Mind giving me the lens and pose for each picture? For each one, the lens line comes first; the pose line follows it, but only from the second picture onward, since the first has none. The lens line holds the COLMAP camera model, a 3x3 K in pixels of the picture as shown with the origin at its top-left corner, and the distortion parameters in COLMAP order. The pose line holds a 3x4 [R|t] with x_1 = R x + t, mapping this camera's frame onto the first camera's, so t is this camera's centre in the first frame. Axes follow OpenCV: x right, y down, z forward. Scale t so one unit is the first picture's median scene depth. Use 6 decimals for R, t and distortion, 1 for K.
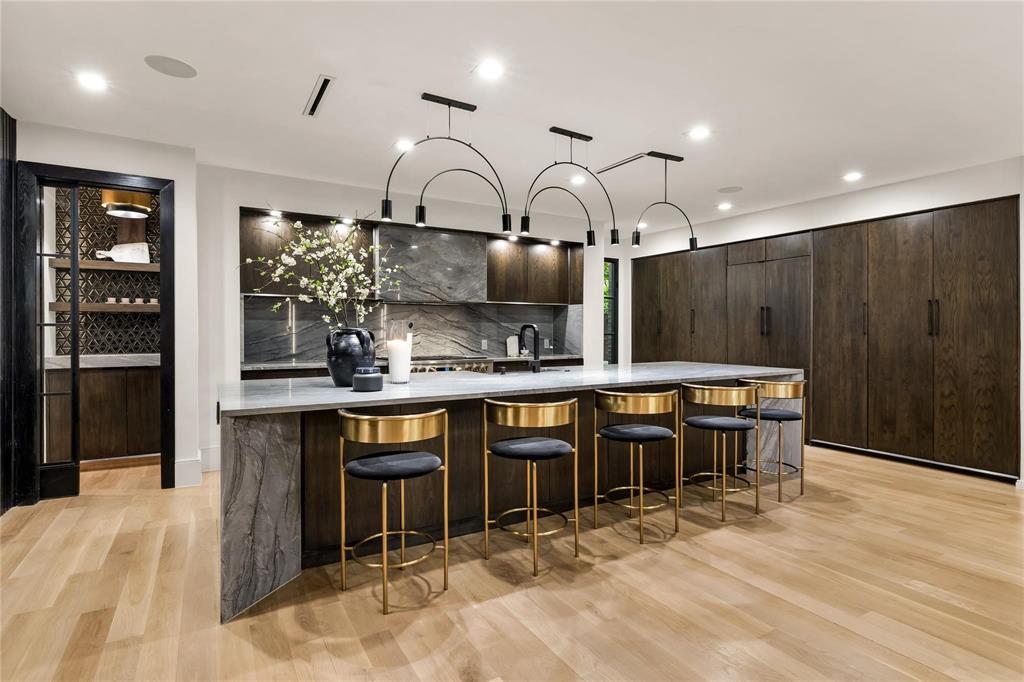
lens RADIAL K [[523.5, 0, 510.3], [0, 523.5, 336.8], [0, 0, 1]] dist [-0.000233, -0.000995]
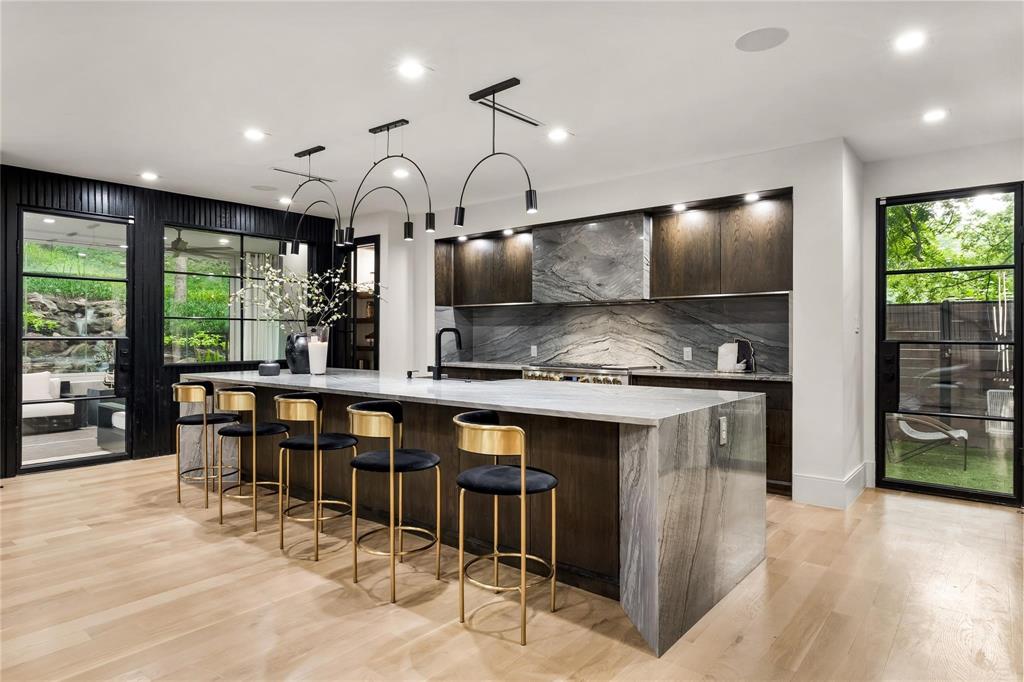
lens RADIAL K [[612.2, 0, 507.5], [0, 612.2, 337.8], [0, 0, 1]] dist [-0.007145, 0.001022]
pose [[0.326957, 0.004184, -0.945030, 1.214966], [-0.012342, 0.999924, 0.000157, -0.008829], [0.944958, 0.011612, 0.326984, 0.834691]]
